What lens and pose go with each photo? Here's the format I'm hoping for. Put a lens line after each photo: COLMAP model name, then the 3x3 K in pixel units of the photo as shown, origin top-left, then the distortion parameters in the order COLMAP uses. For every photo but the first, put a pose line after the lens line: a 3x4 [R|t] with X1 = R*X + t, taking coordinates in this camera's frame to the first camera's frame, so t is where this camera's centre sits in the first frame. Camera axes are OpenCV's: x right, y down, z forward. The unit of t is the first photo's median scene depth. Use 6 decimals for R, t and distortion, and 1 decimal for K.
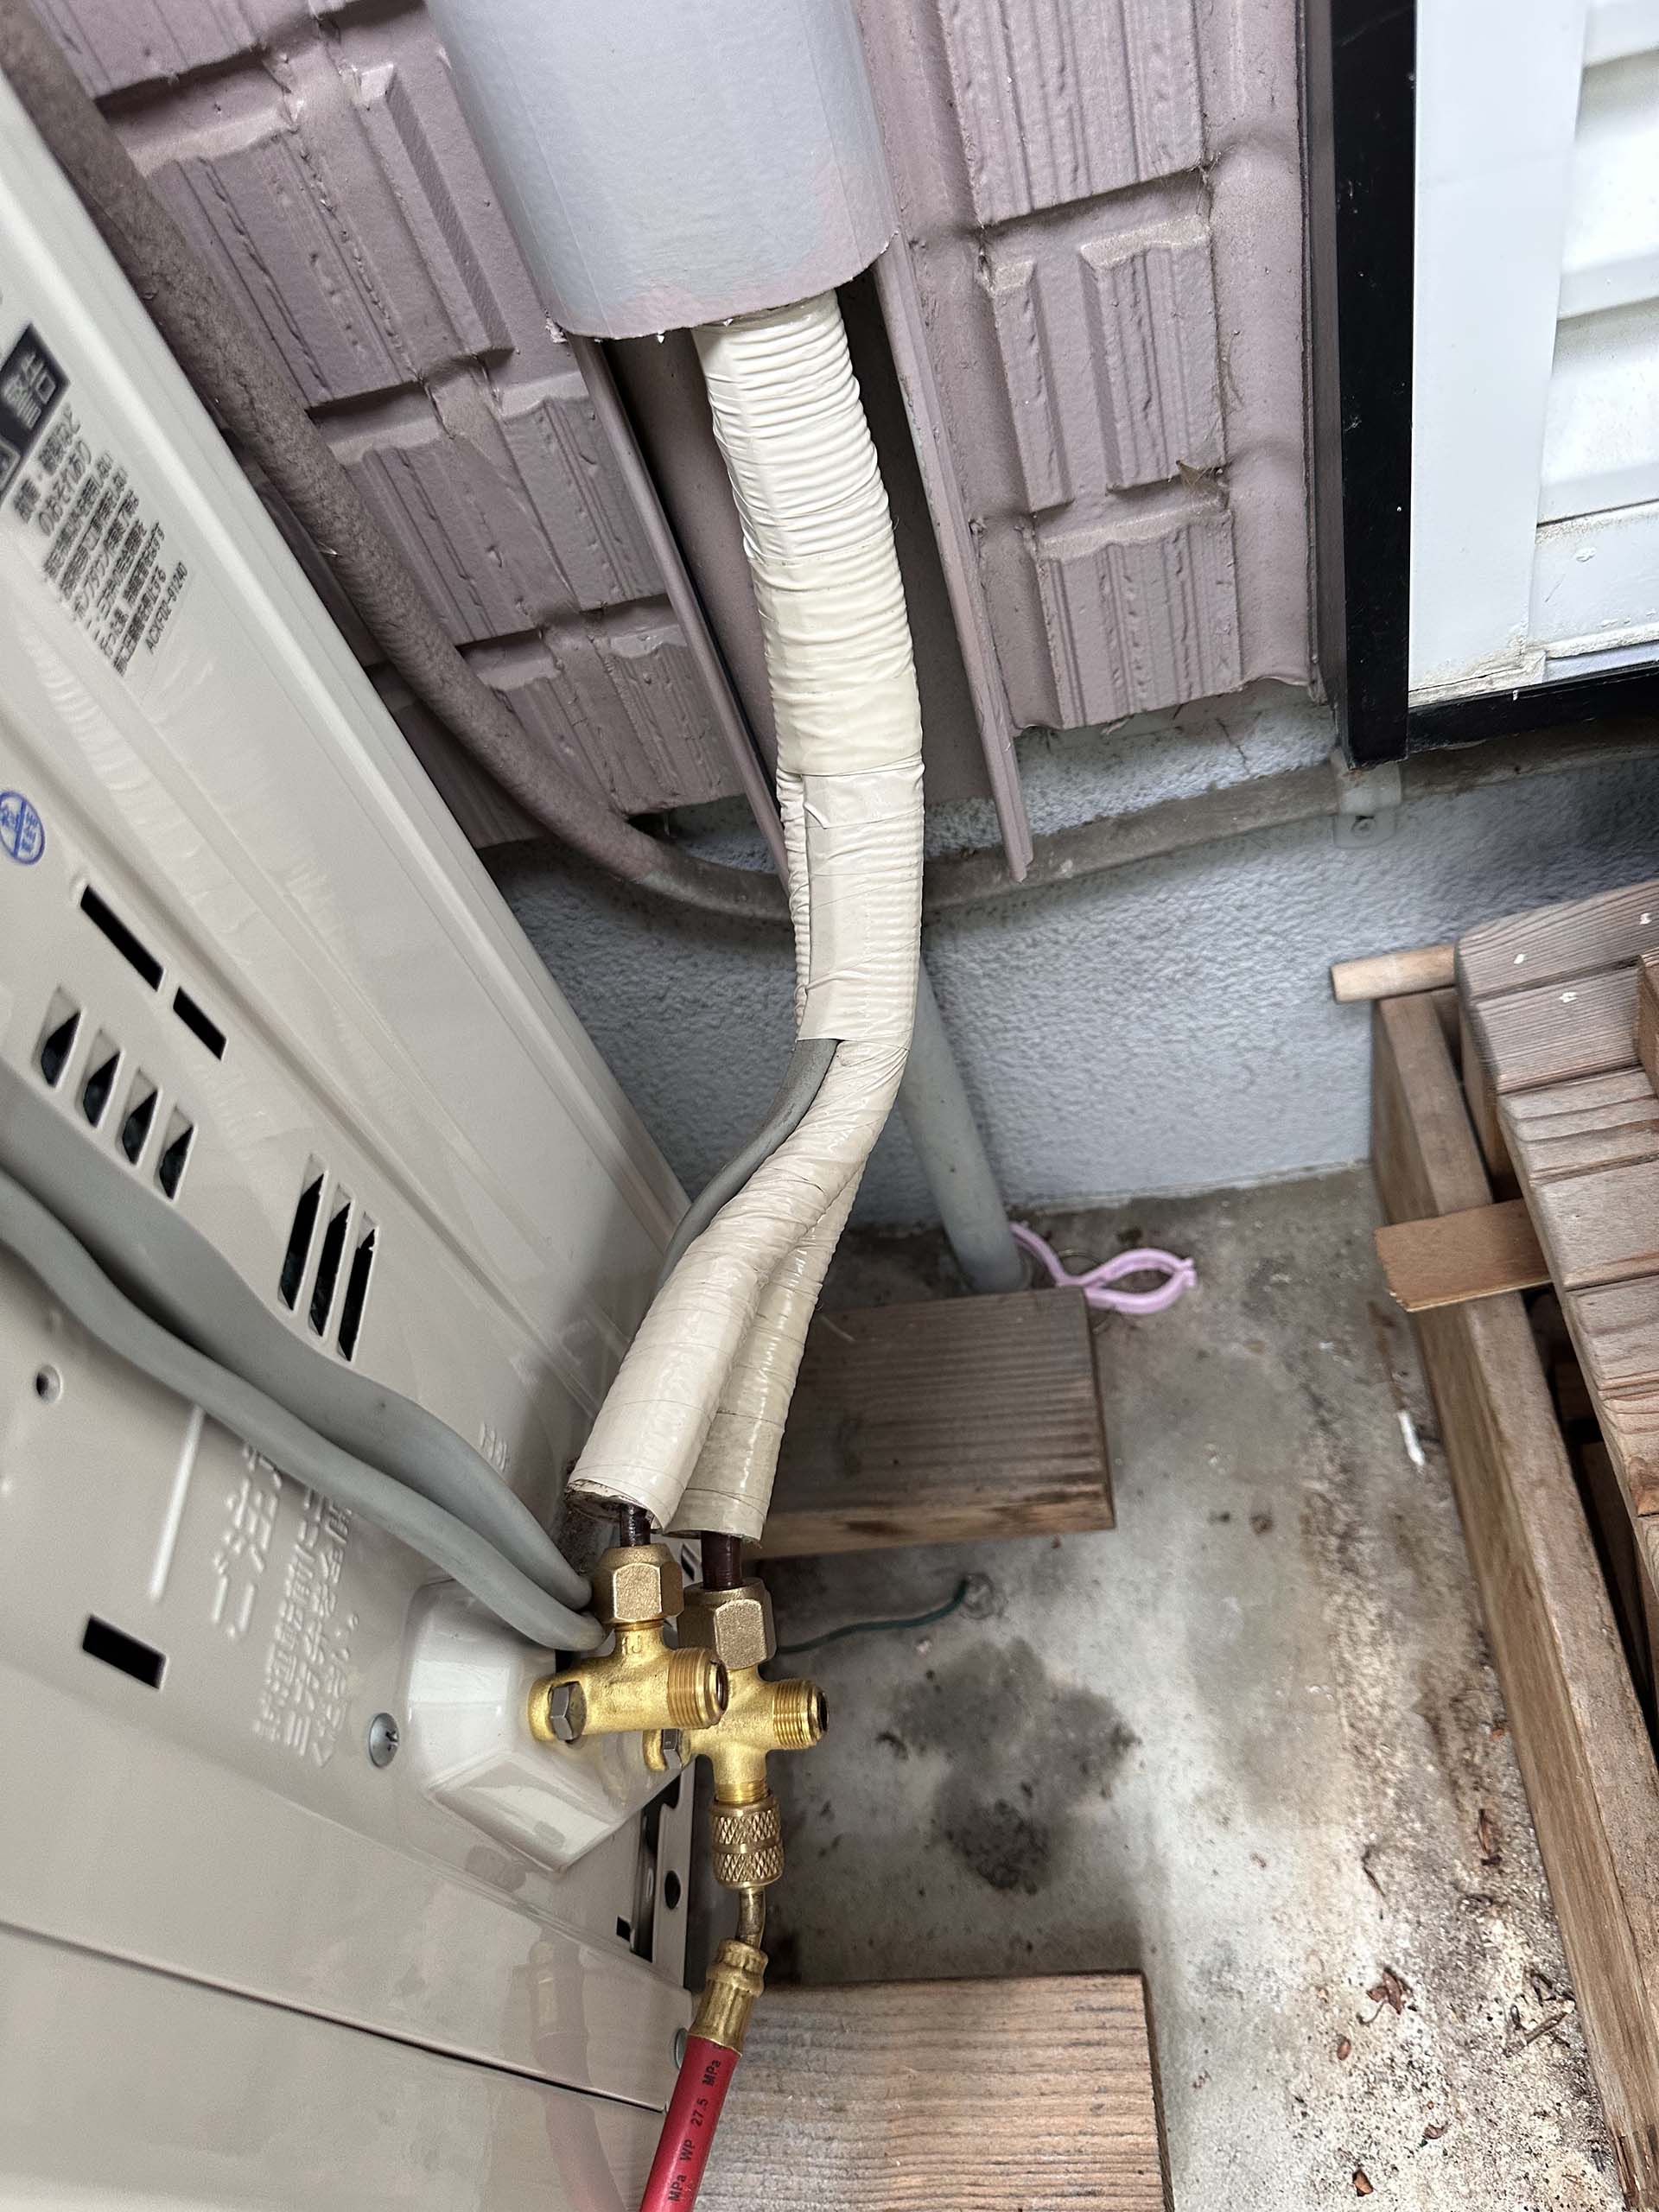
lens RADIAL K [[1579.5, 0, 833.7], [0, 1579.5, 1116.7], [0, 0, 1]] dist [0.023297, -0.036360]
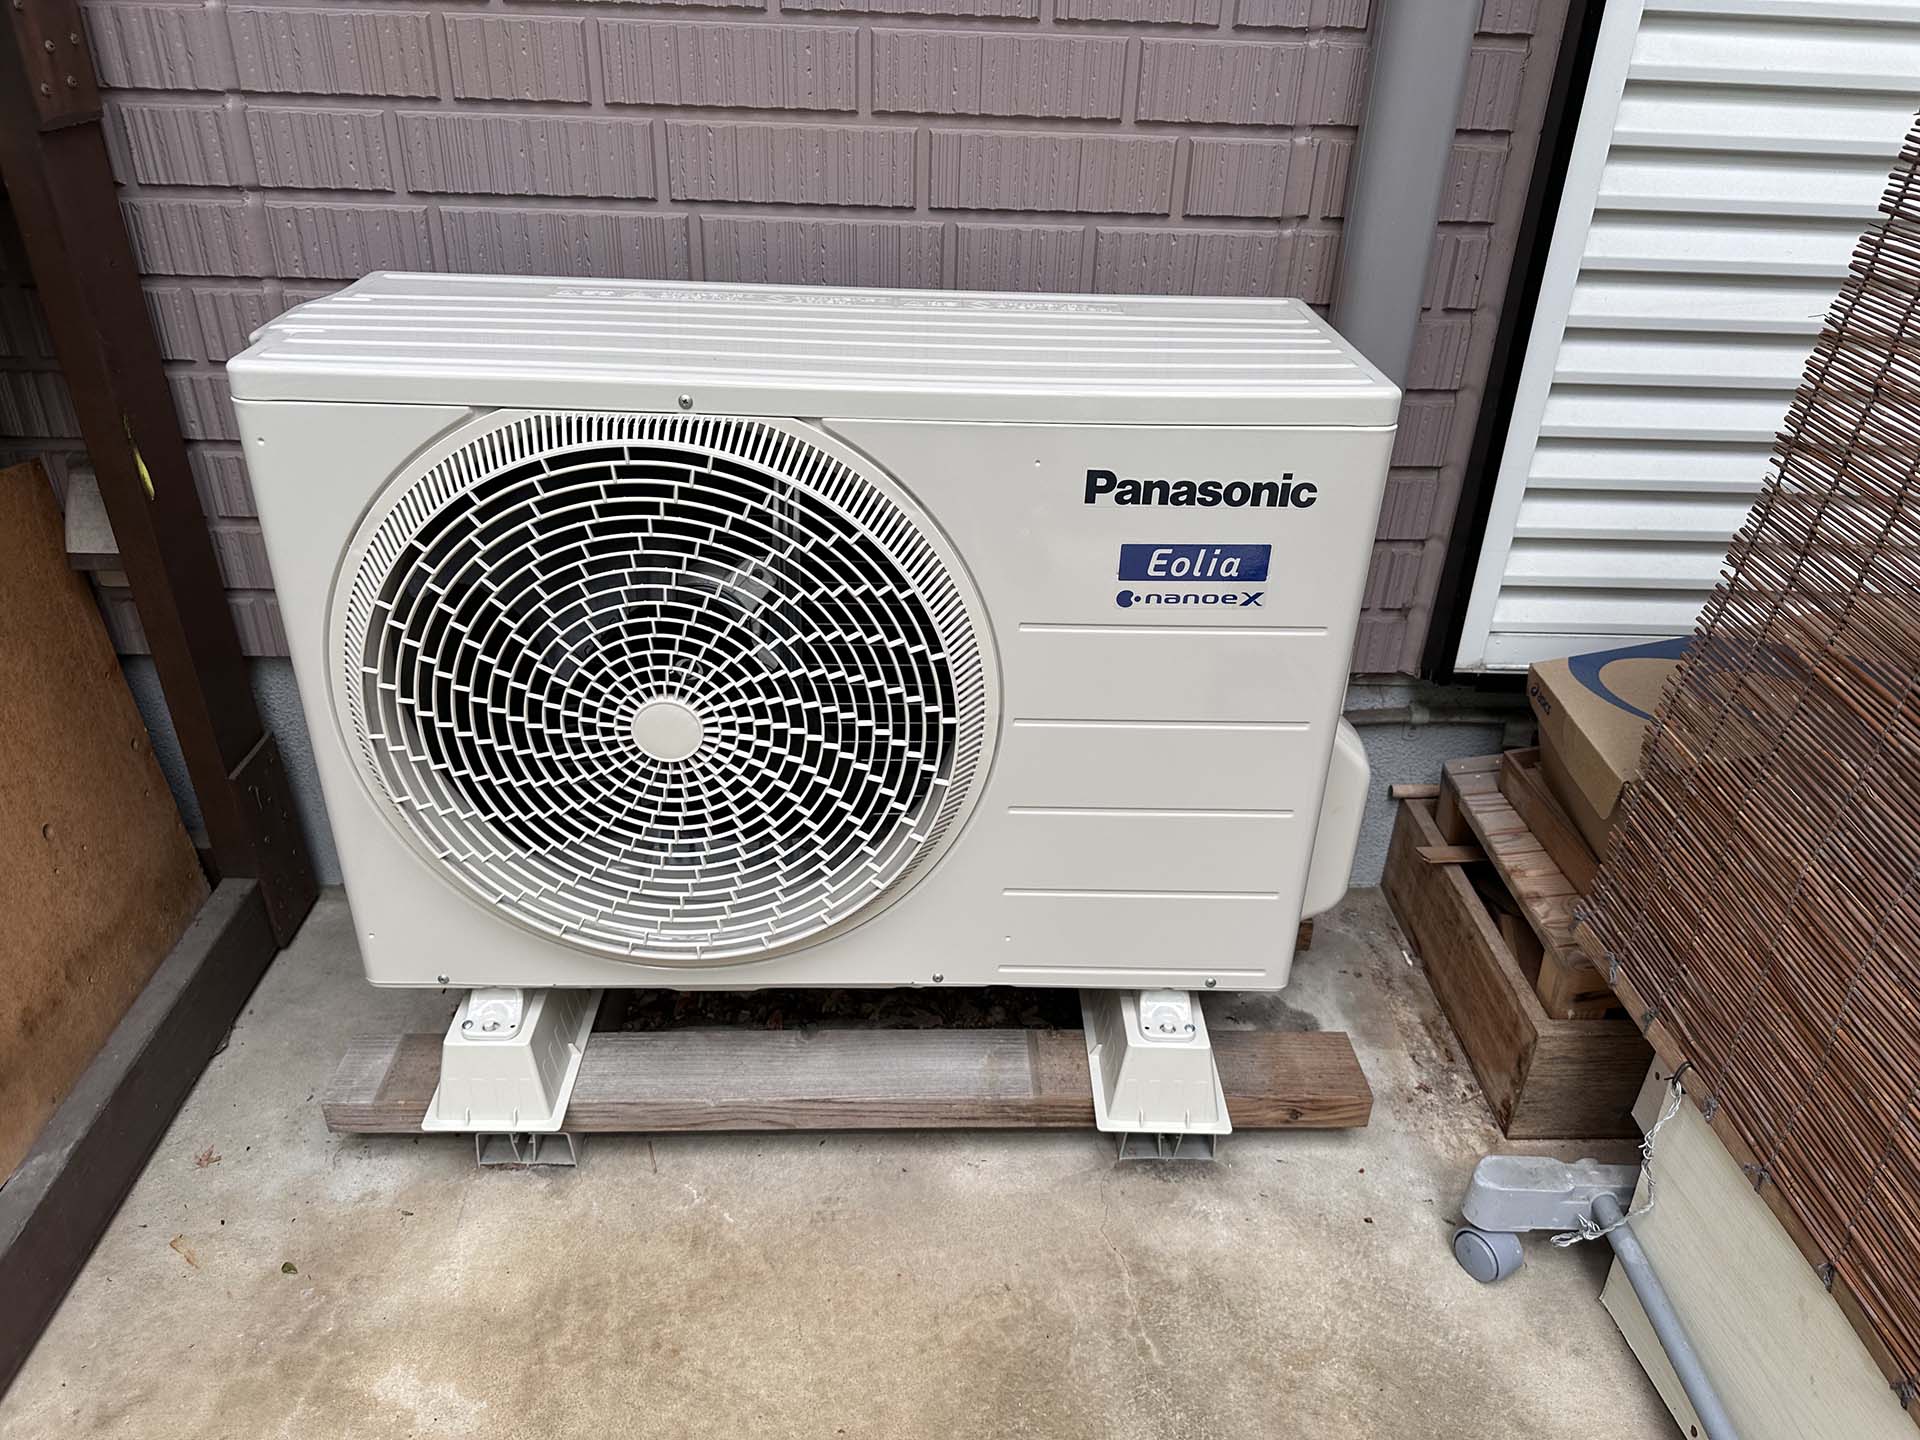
lens RADIAL K [[1371.0, 0, 937.7], [0, 1371.0, 728.3], [0, 0, 1]] dist [0.023297, -0.036360]
pose [[0.959407, 0.232804, 0.159190, -1.054782], [-0.148332, 0.896604, -0.417252, 1.137415], [-0.239868, 0.376701, 0.894740, -1.294825]]
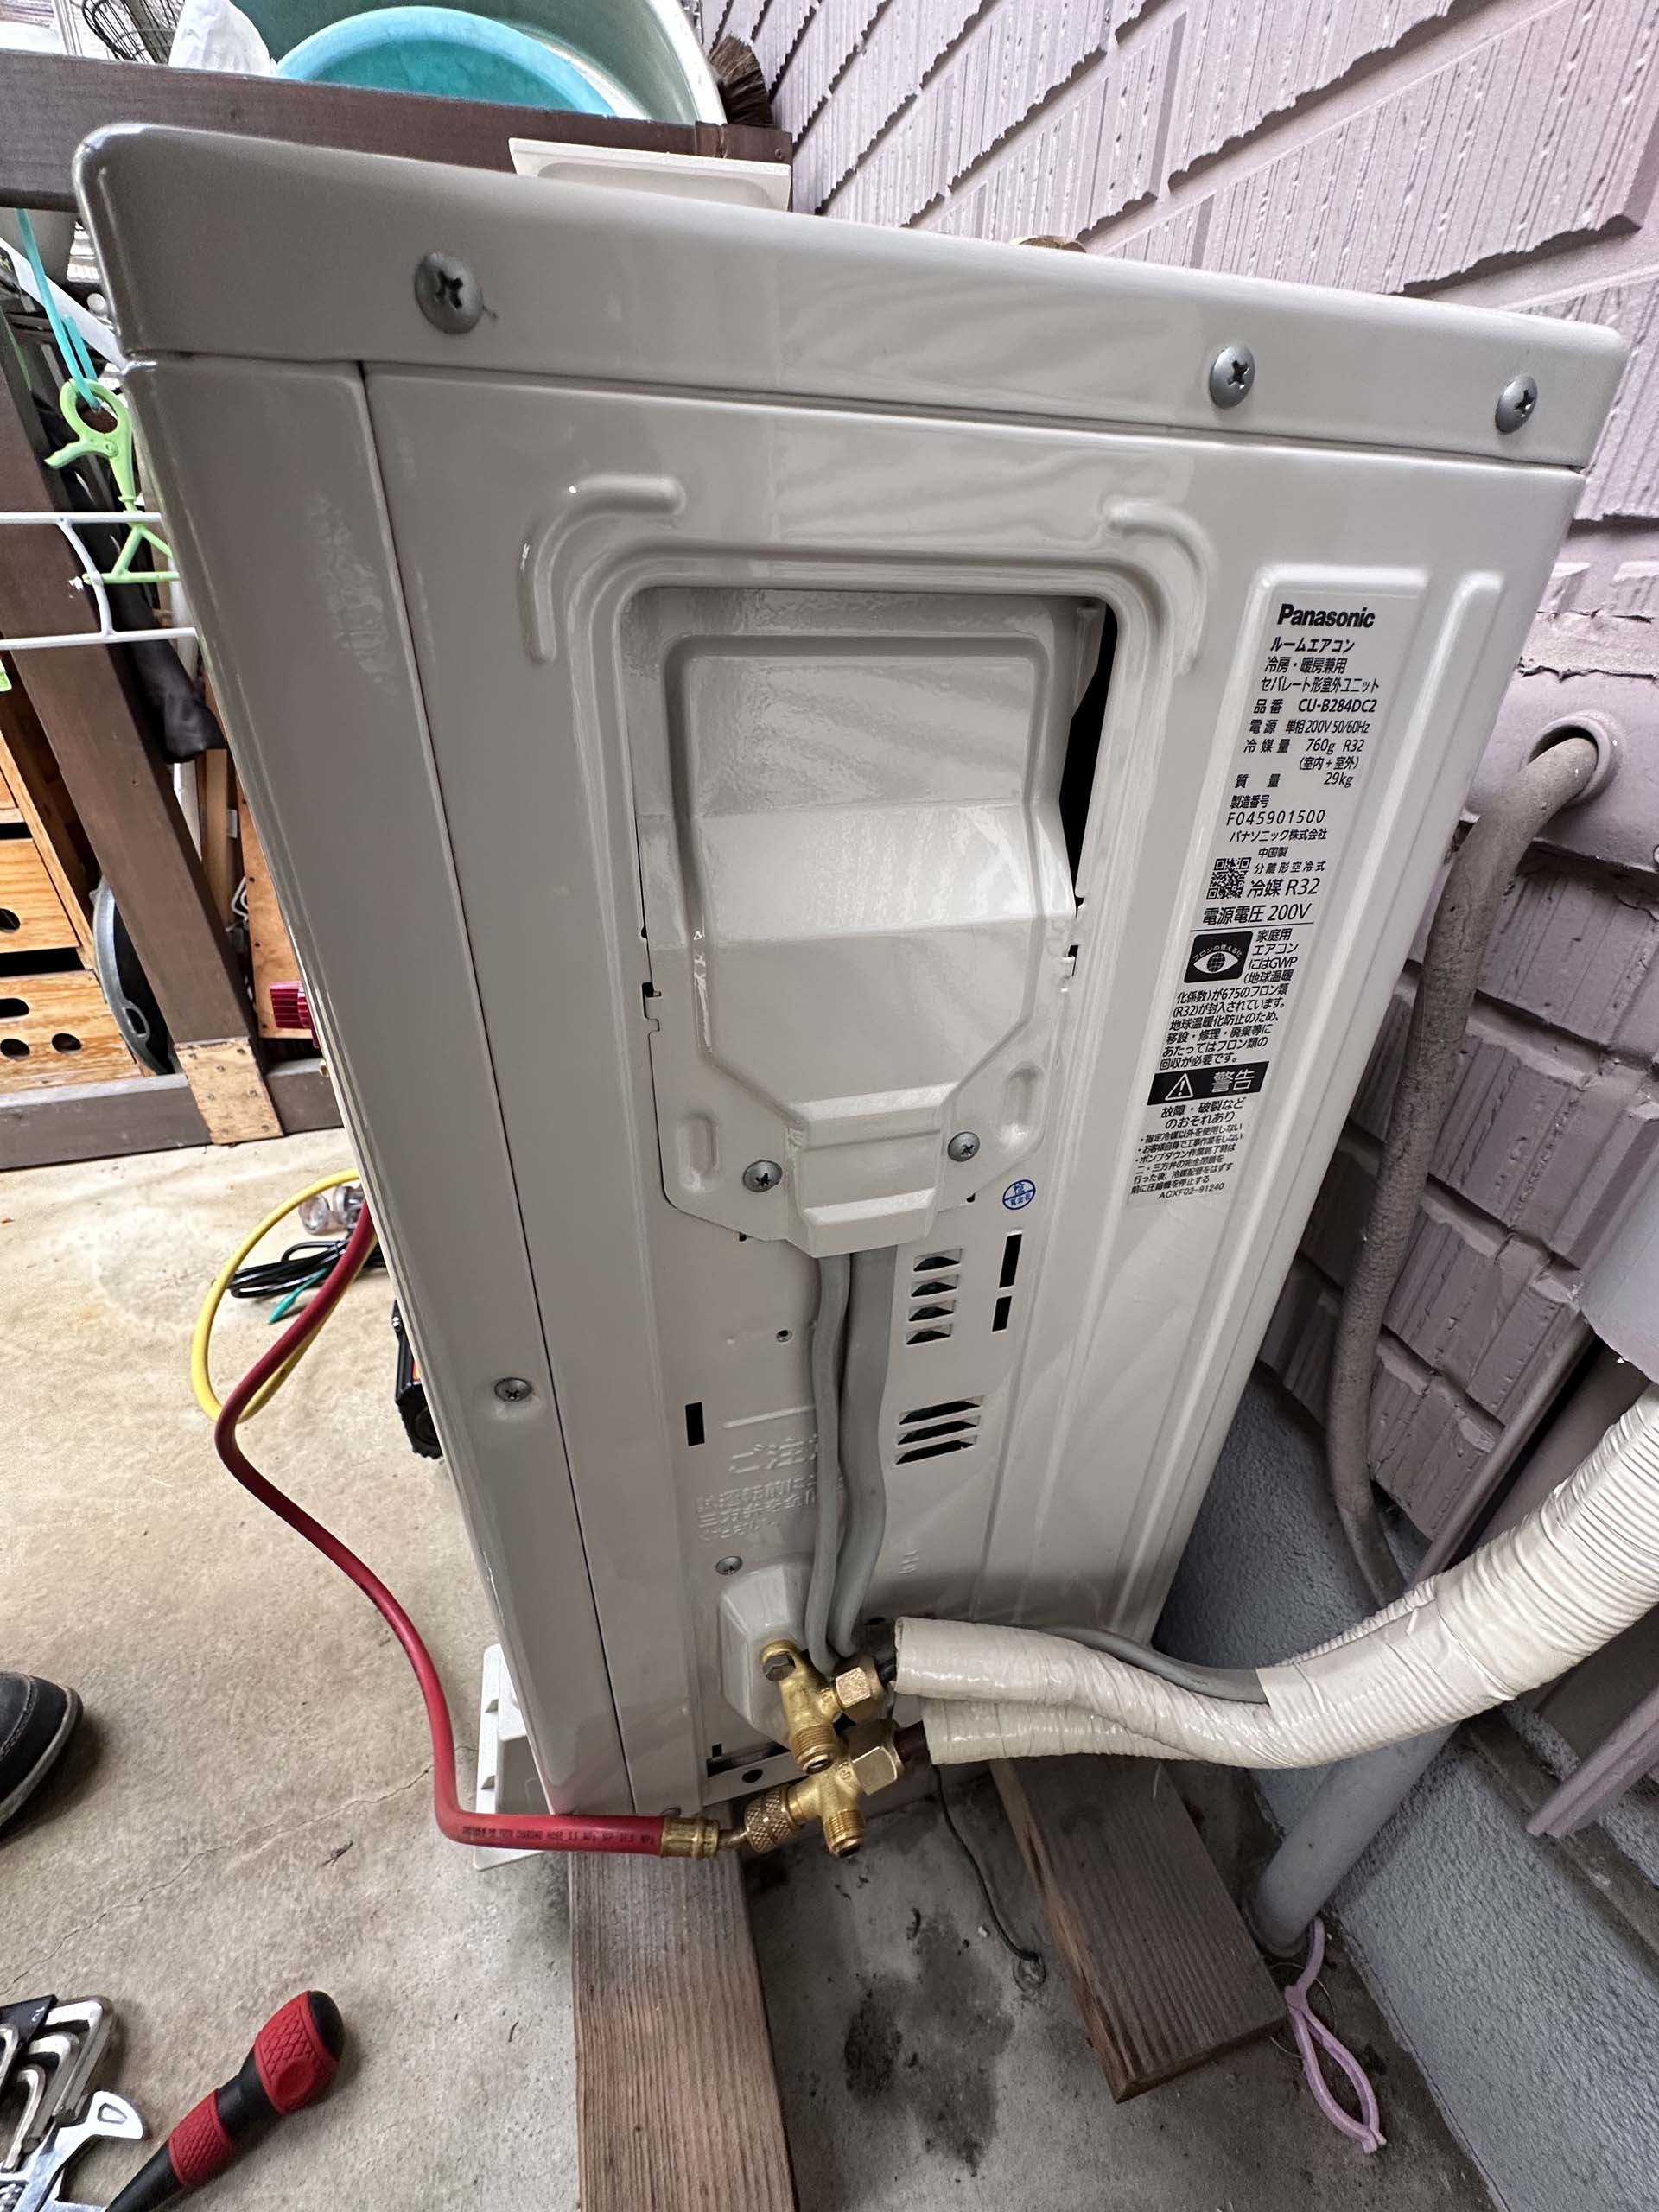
lens RADIAL K [[876.0, 0, 838.0], [0, 876.0, 1122.8], [0, 0, 1]] dist [-0.000349, 0.000233]
pose [[0.258865, 0.701642, -0.663842, 0.041992], [-0.827857, 0.515243, 0.221760, -0.123220], [0.497637, 0.492161, 0.714238, 0.022257]]
